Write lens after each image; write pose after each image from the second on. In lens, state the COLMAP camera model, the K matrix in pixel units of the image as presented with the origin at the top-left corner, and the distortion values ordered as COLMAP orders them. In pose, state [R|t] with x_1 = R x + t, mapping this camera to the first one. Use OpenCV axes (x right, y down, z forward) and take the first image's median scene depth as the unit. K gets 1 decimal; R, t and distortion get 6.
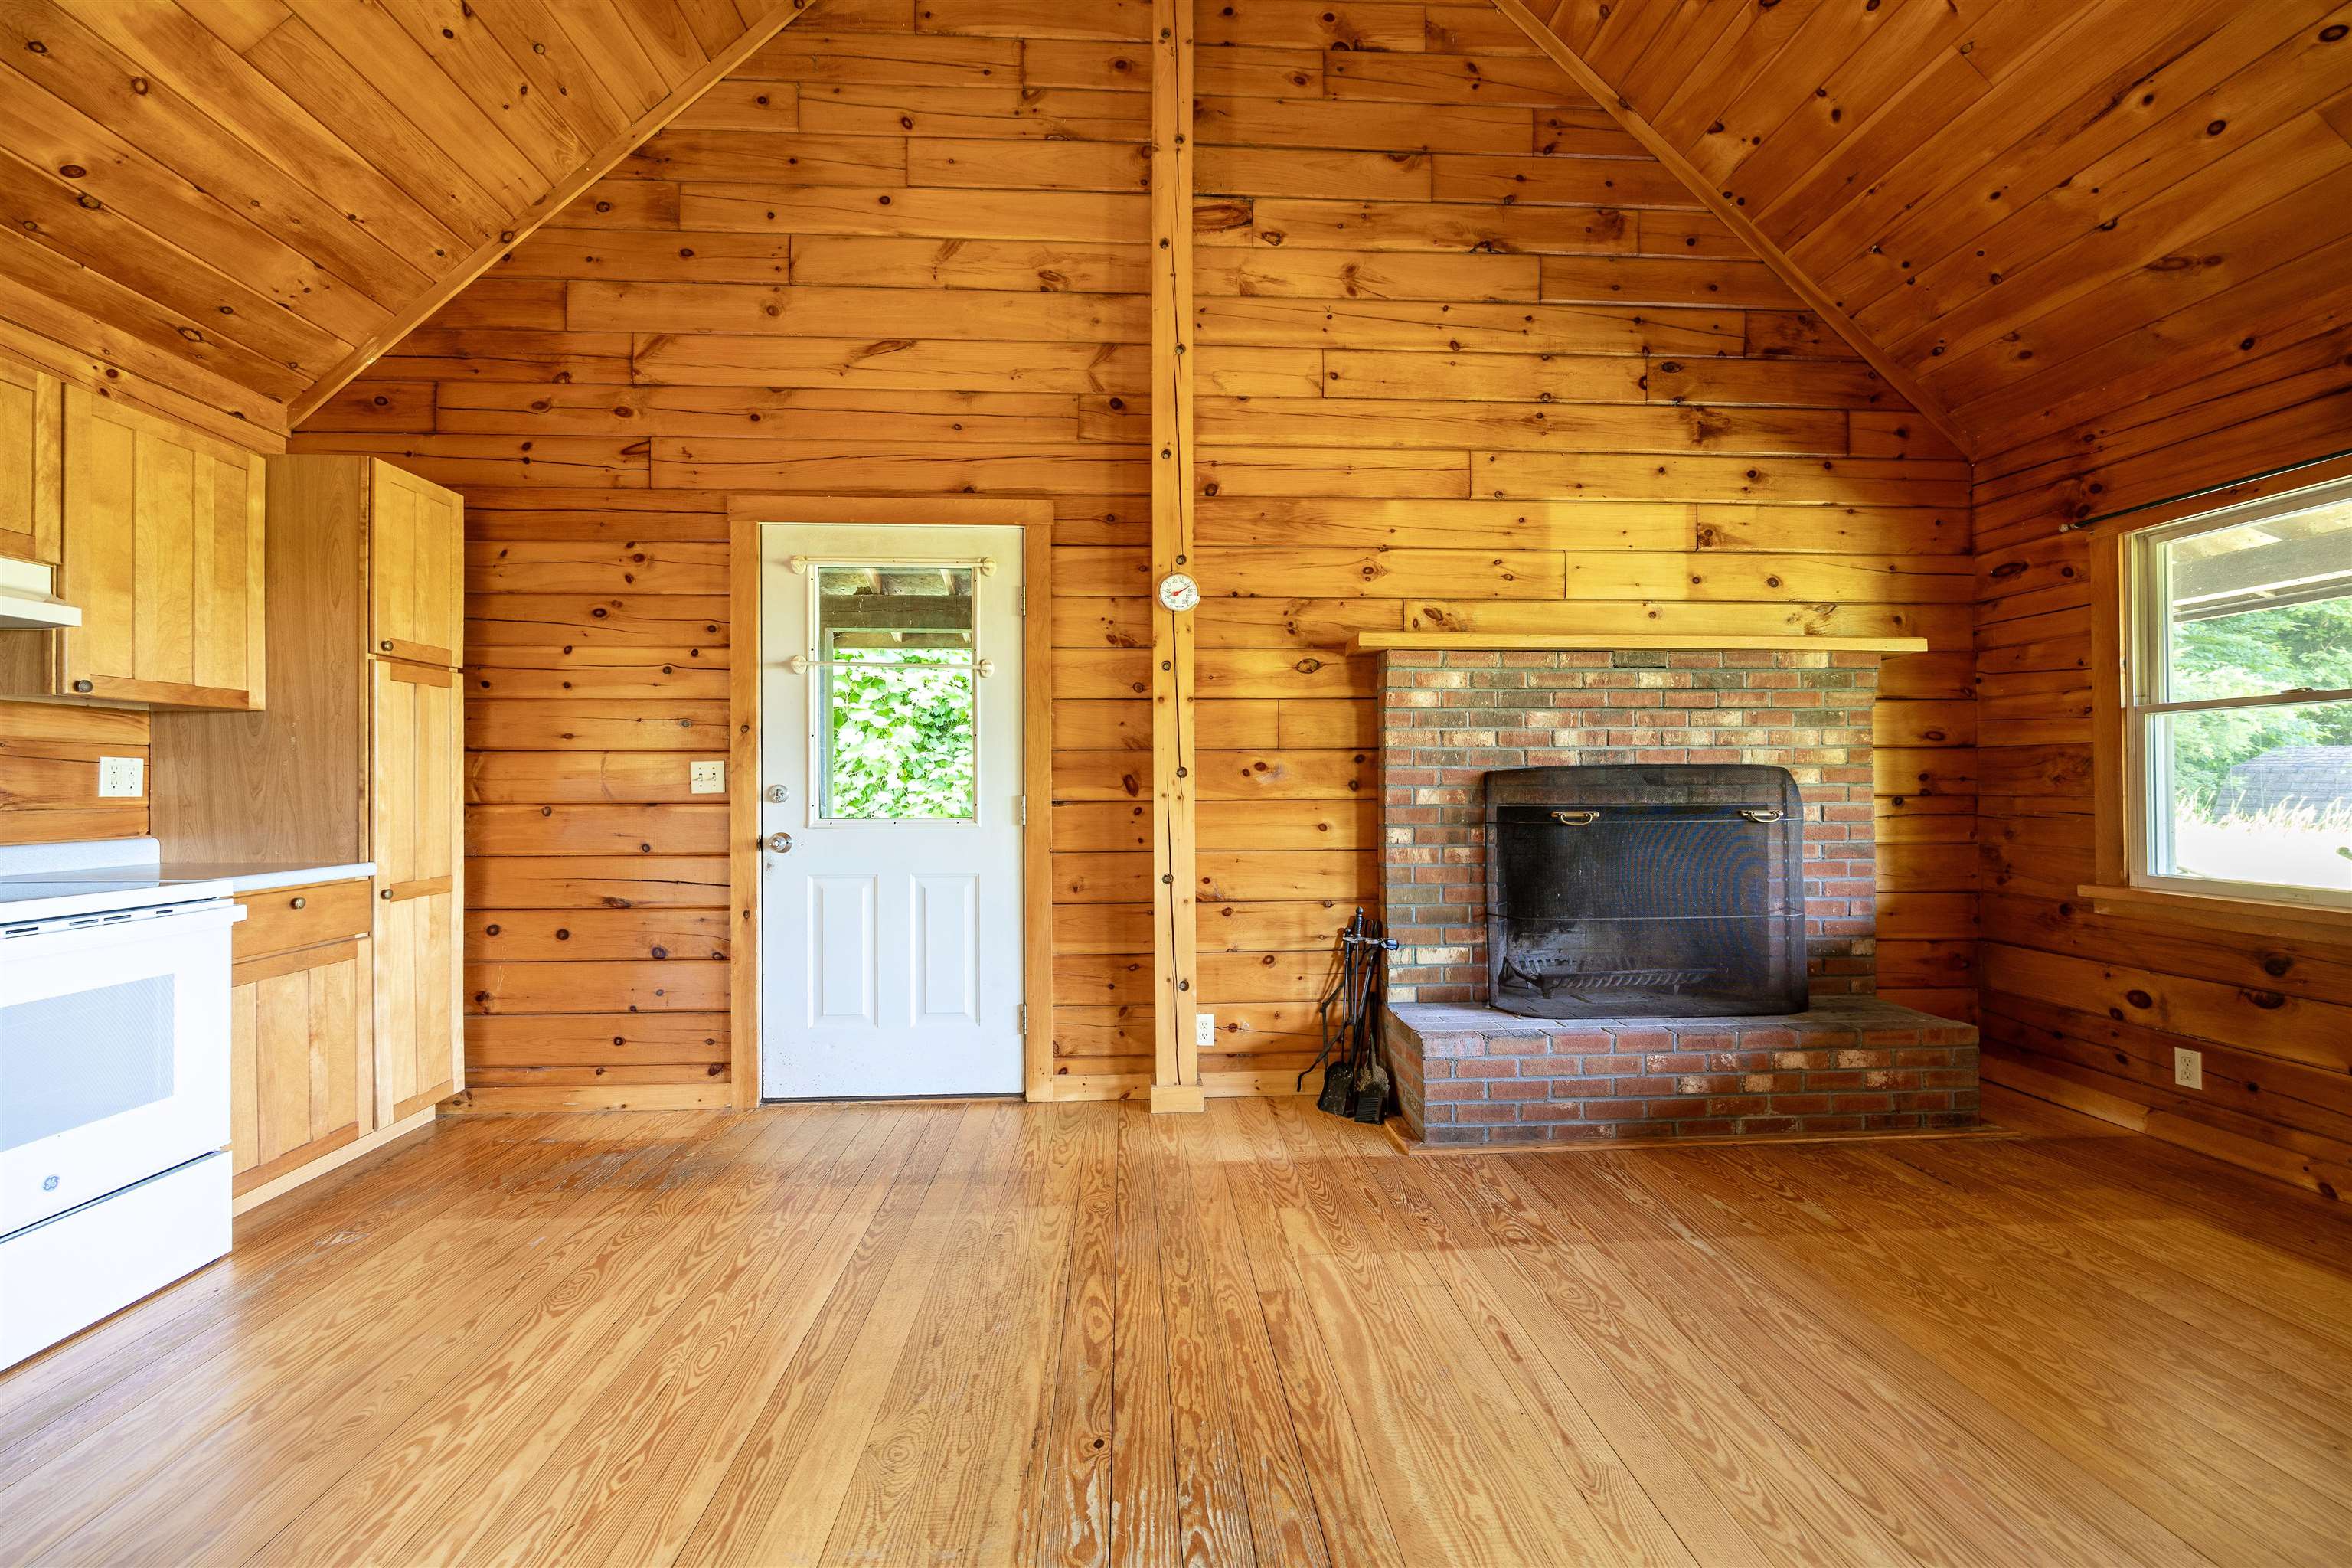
lens RADIAL K [[991.7, 0, 1116.4], [0, 991.7, 782.7], [0, 0, 1]] dist [-0.003240, 0.000020]
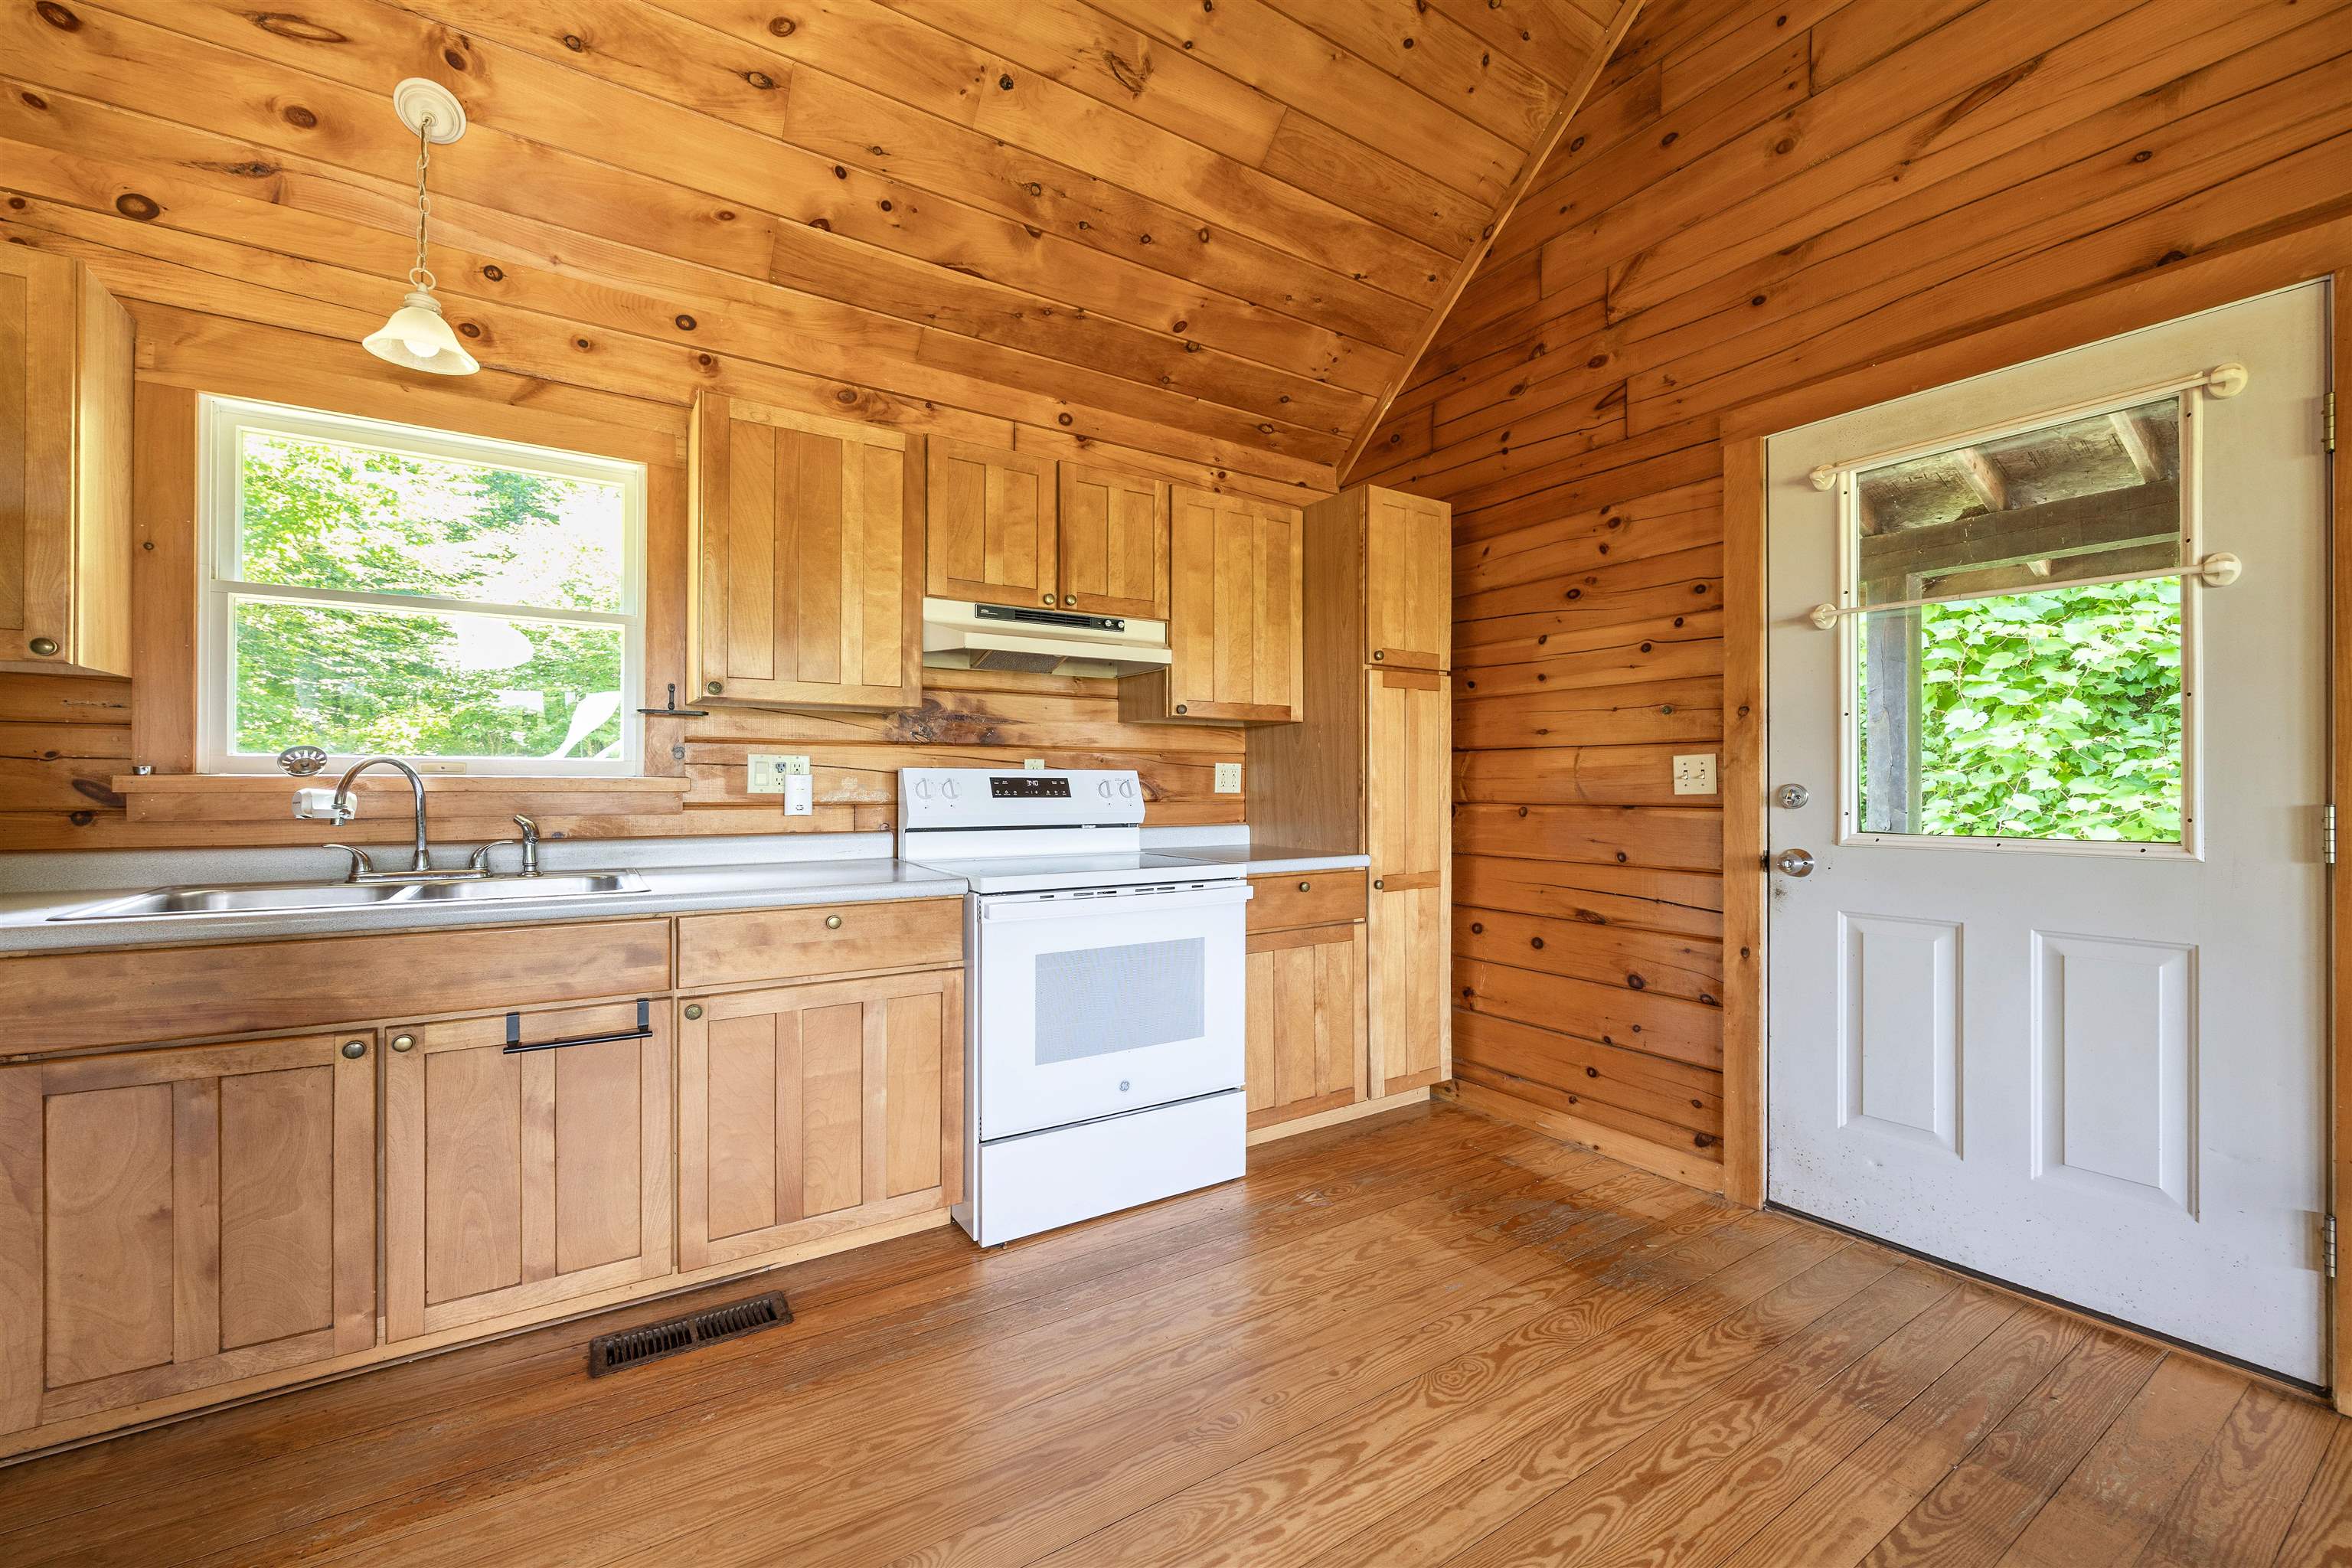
lens RADIAL K [[887.3, 0, 1190.8], [0, 887.3, 785.0], [0, 0, 1]] dist [-0.001185, -0.000044]
pose [[0.529632, 0.001999, -0.848225, -0.018138], [0.000577, 0.999996, 0.002717, 0.000690], [0.848228, -0.001929, 0.529628, 0.273536]]
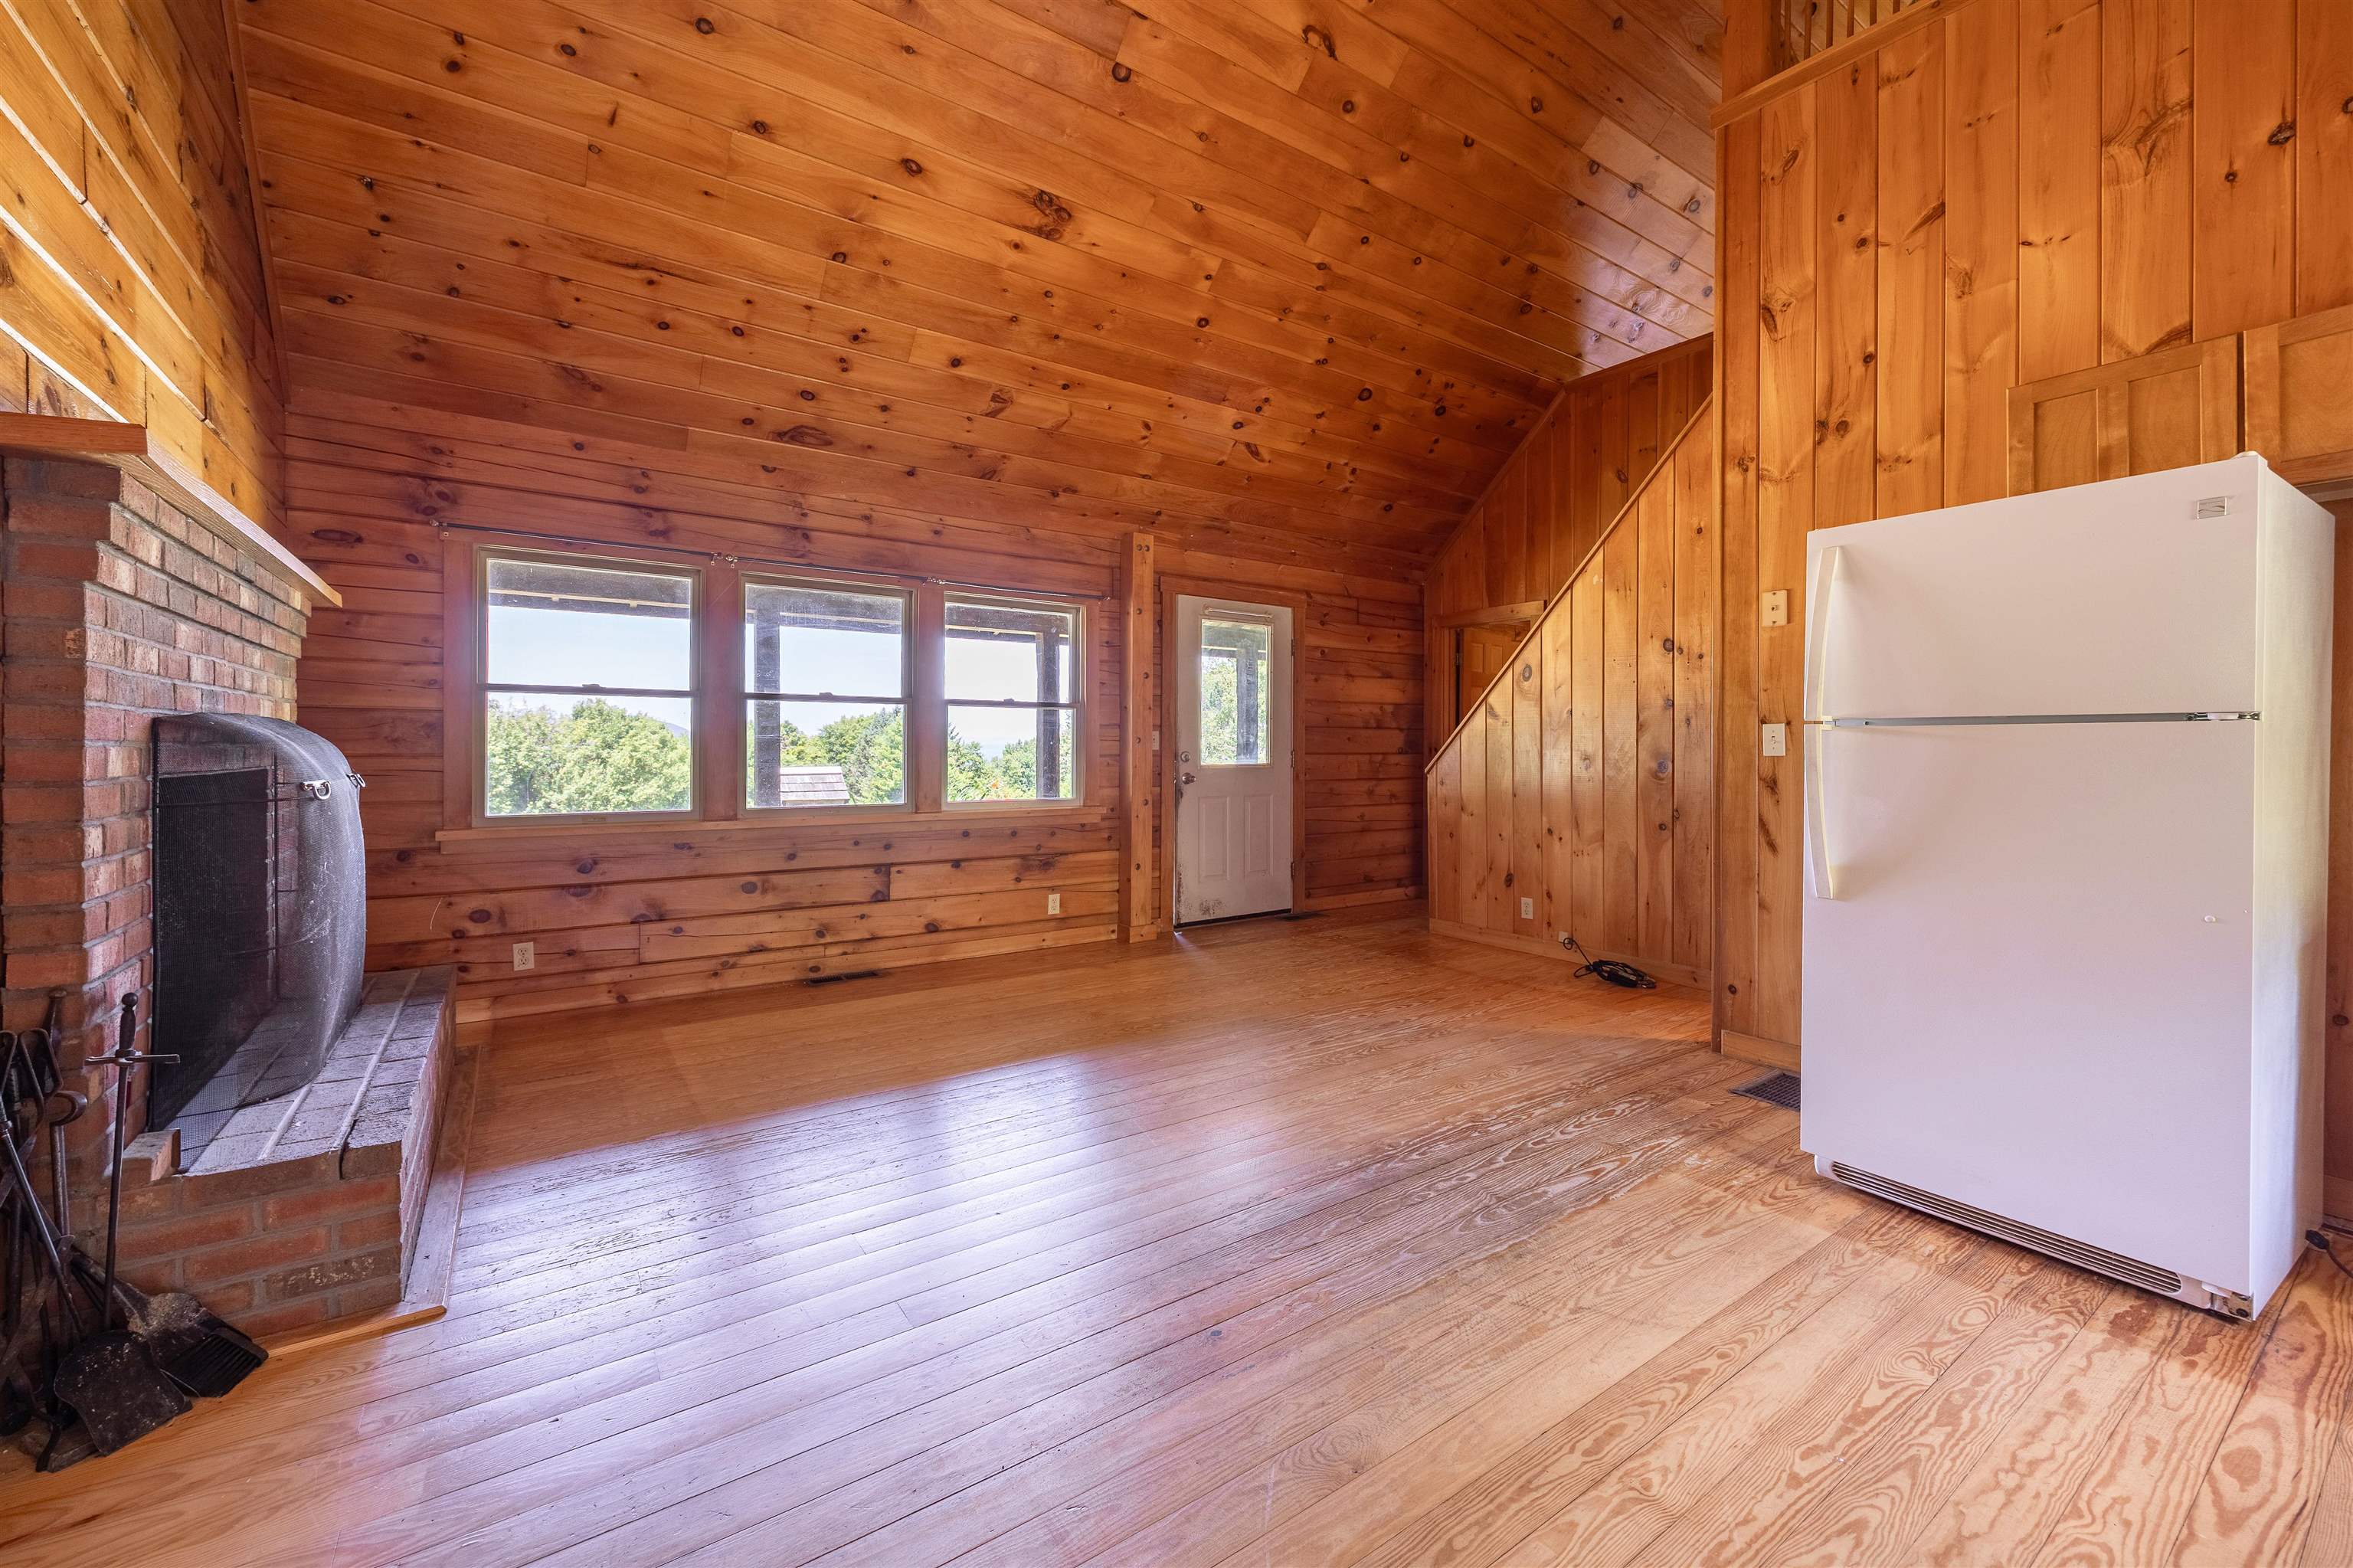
lens RADIAL K [[860.2, 0, 1271.9], [0, 860.2, 747.2], [0, 0, 1]] dist [-0.000894, -0.000035]
pose [[-0.617688, 0.004896, 0.786408, -0.434477], [-0.004415, 0.999943, -0.009693, 0.006244], [-0.786411, -0.009459, -0.617632, 0.818806]]
